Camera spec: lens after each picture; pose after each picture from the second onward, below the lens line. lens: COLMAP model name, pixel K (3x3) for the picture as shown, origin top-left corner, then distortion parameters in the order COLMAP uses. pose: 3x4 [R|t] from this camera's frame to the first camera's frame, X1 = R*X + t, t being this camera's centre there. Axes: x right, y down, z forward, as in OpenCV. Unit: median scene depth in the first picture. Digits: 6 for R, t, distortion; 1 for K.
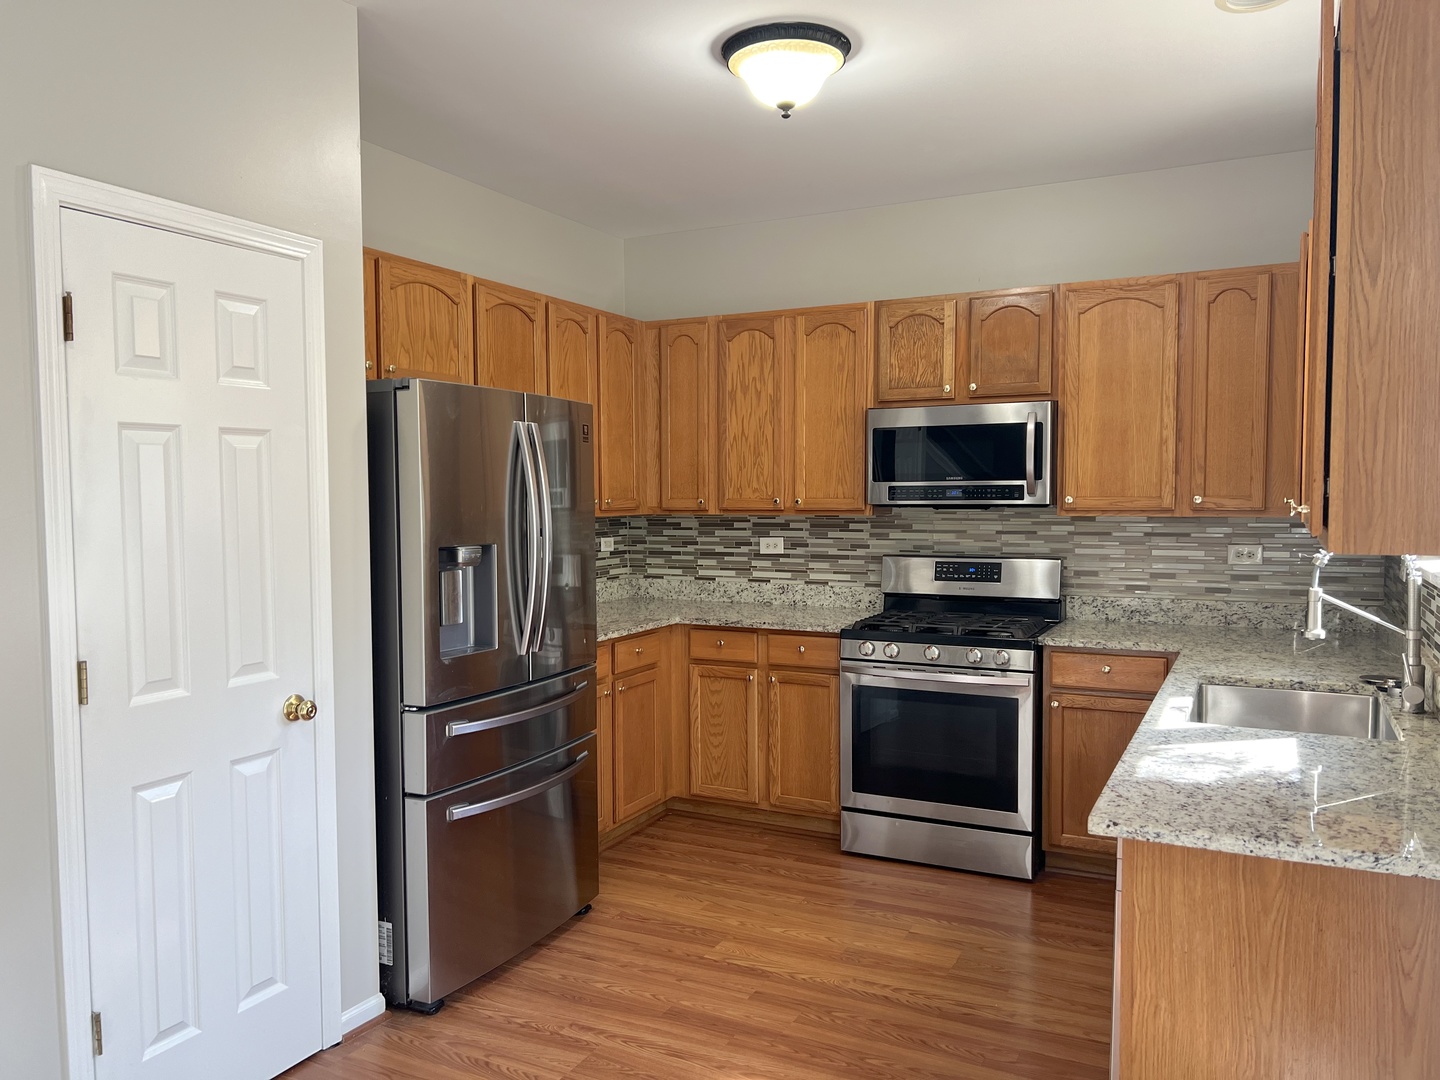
lens RADIAL K [[1083.6, 0, 713.4], [0, 1083.6, 534.9], [0, 0, 1]] dist [0.076487, -0.134440]
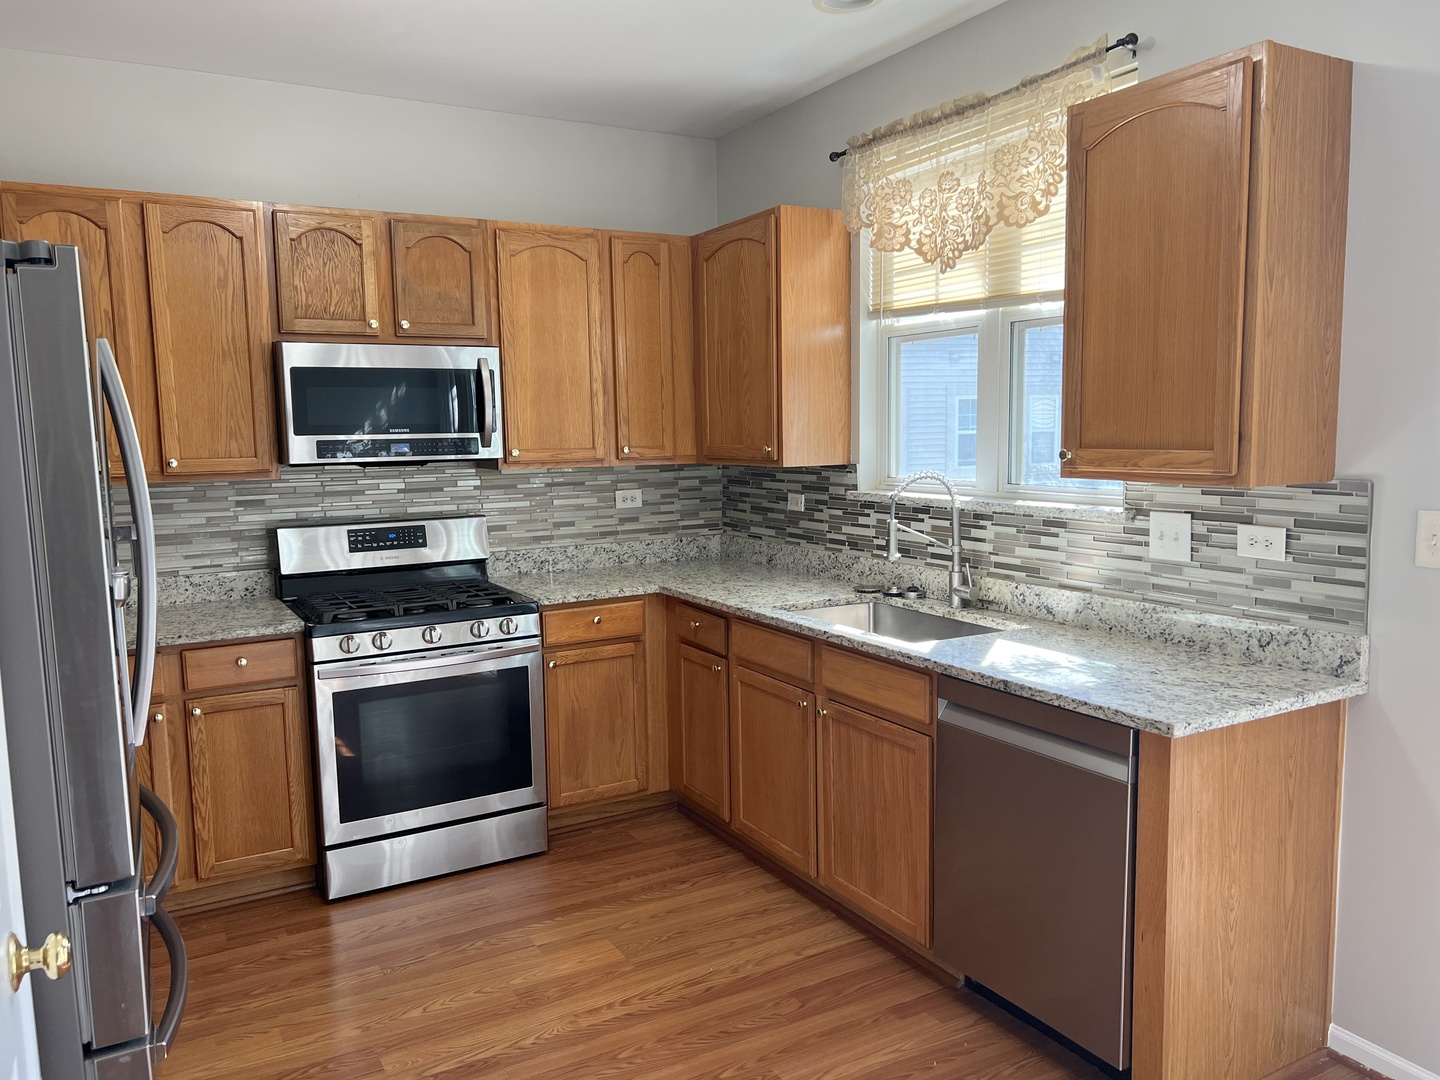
lens RADIAL K [[1083.6, 0, 713.4], [0, 1083.6, 534.9], [0, 0, 1]] dist [0.076487, -0.134440]
pose [[0.545702, -0.089835, 0.833150, -0.375189], [0.048617, 0.995956, 0.075547, -0.023650], [-0.836568, -0.000721, 0.547863, 0.329430]]
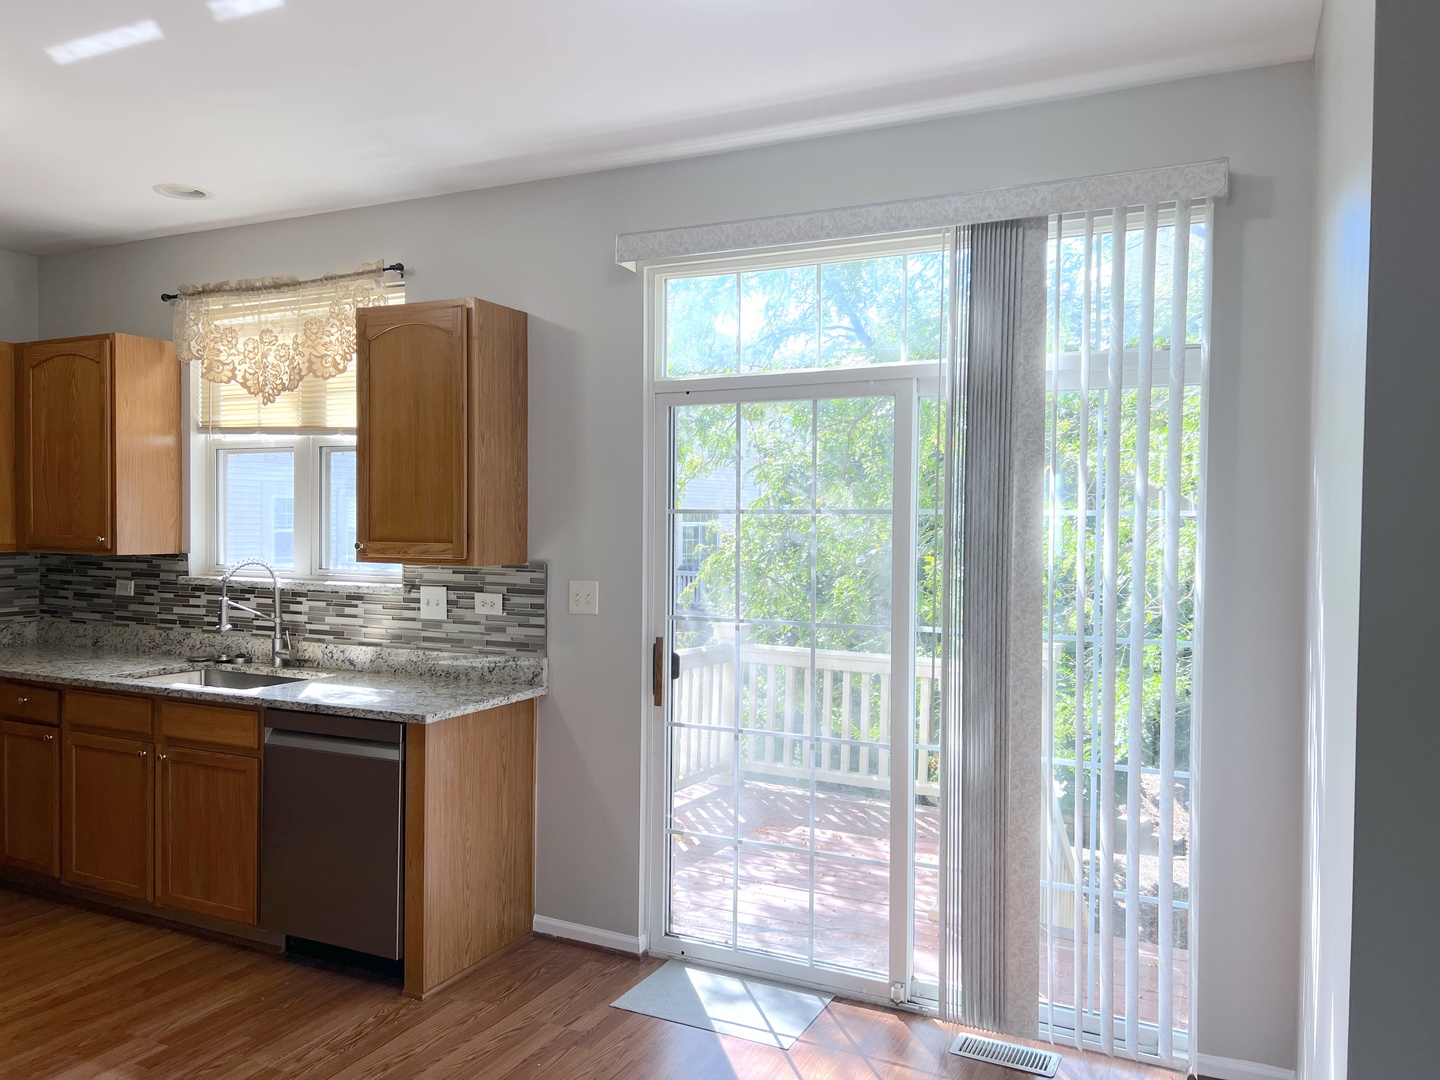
lens RADIAL K [[1095.7, 0, 720.0], [0, 1095.7, 540.0], [0, 0, 1]] dist [0.056496, -0.062410]
pose [[-0.028223, -0.015346, 0.999484, -0.650193], [0.033153, 0.999318, 0.016280, -0.021892], [-0.999052, 0.033596, -0.027695, 0.232914]]
